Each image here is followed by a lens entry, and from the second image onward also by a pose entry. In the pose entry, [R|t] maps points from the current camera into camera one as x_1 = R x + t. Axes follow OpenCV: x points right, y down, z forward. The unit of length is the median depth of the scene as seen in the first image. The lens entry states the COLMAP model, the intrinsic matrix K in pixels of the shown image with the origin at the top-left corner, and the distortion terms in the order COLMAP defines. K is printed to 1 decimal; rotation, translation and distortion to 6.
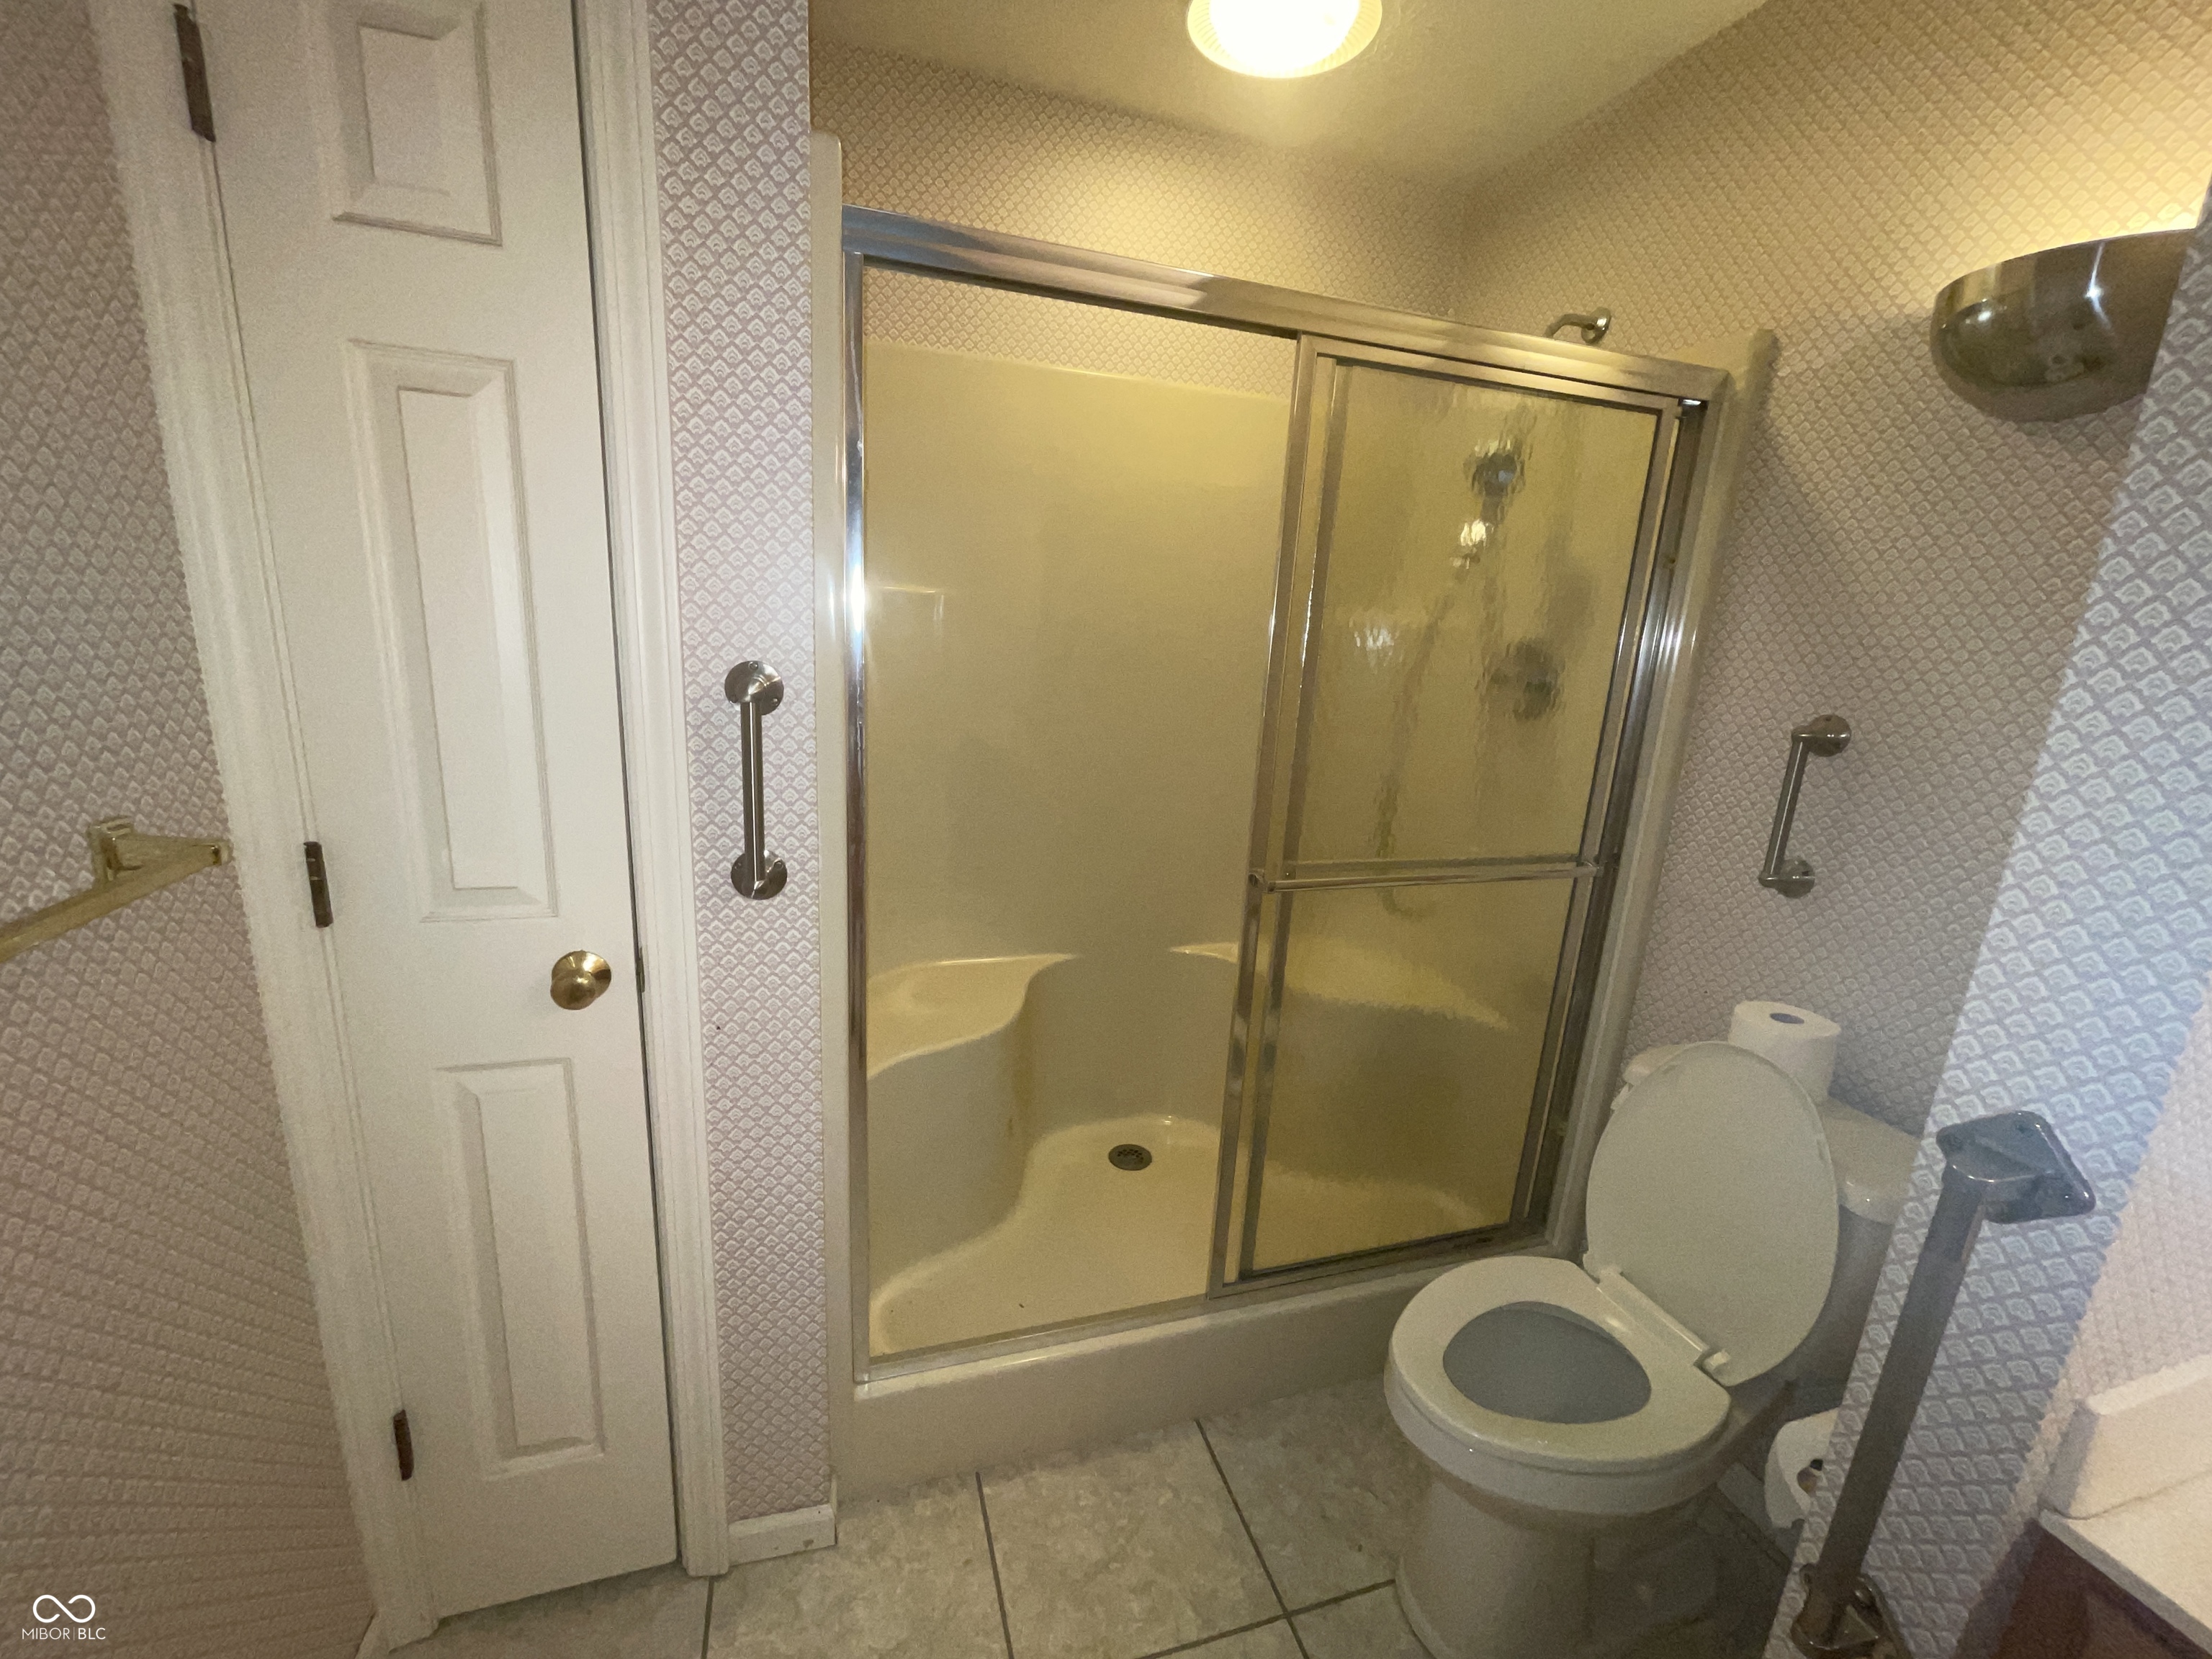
lens RADIAL K [[907.8, 0, 1106.0], [0, 907.8, 829.5], [0, 0, 1]] dist [-0.003830, 0.004846]
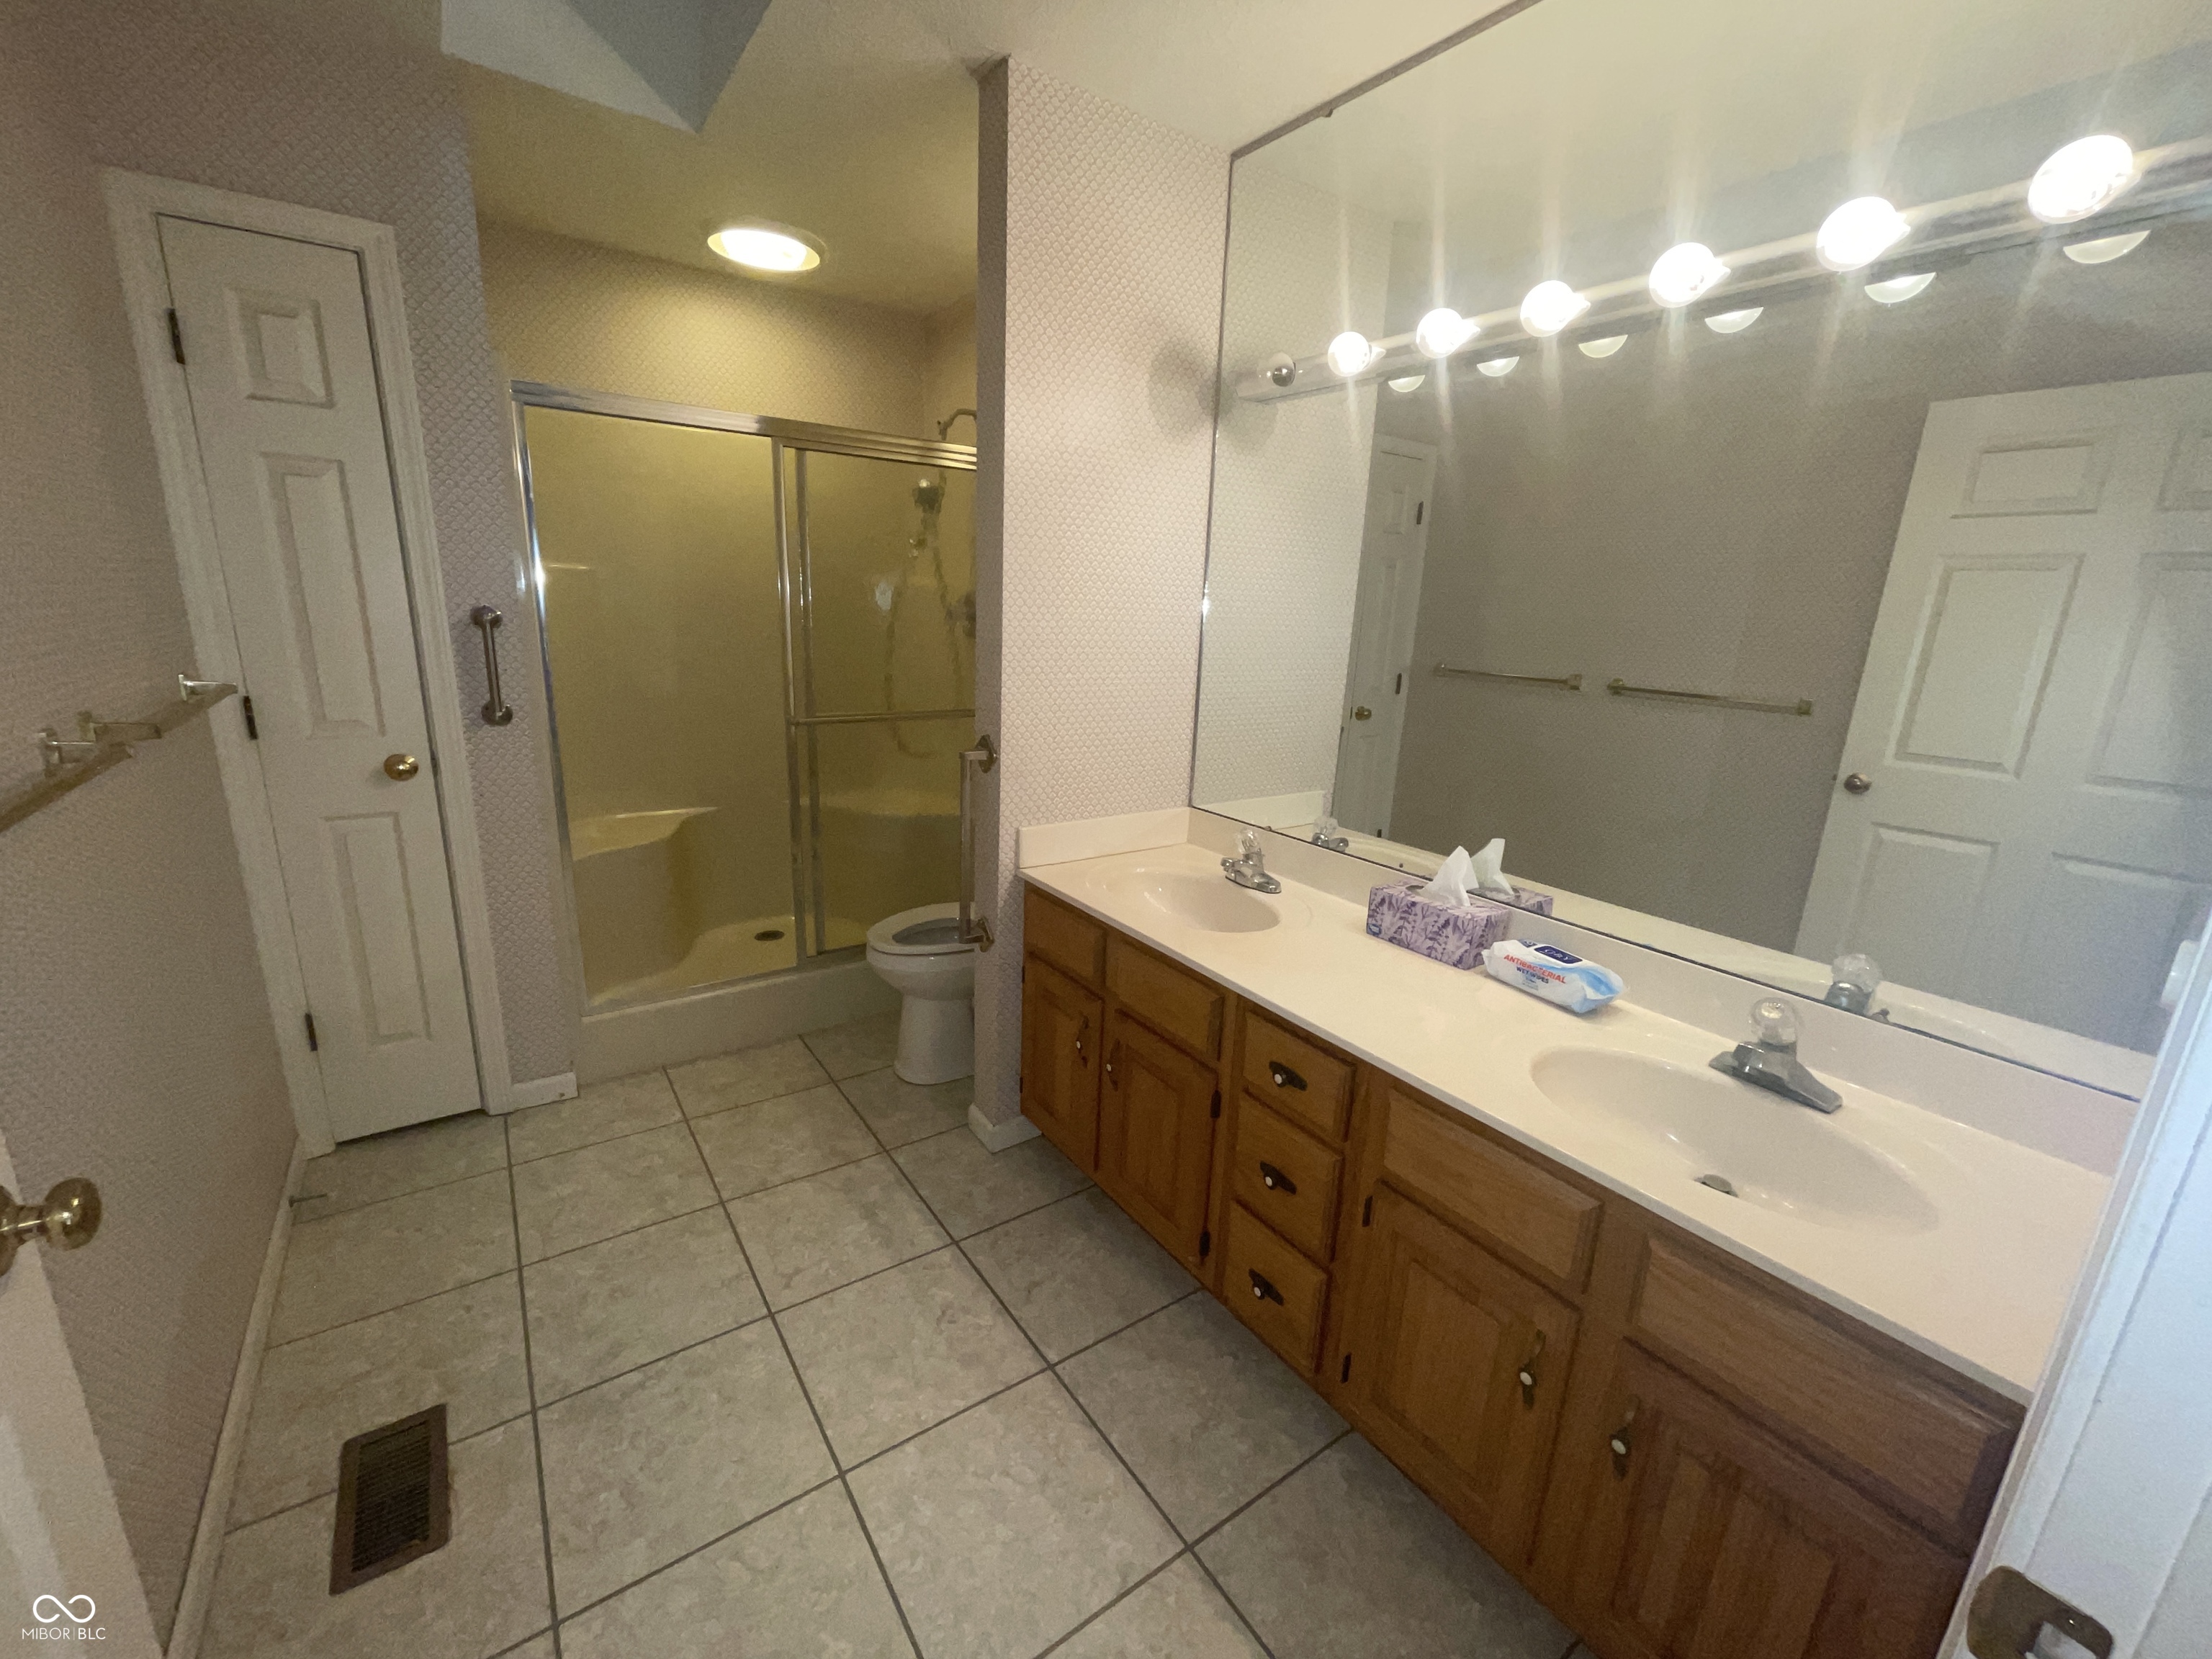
lens RADIAL K [[907.8, 0, 1106.0], [0, 907.8, 829.5], [0, 0, 1]] dist [-0.003830, 0.004846]
pose [[0.953574, -0.091846, 0.286813, 0.265459], [0.083769, 0.995669, 0.040333, 0.299509], [-0.289275, -0.014434, 0.957137, -1.158607]]
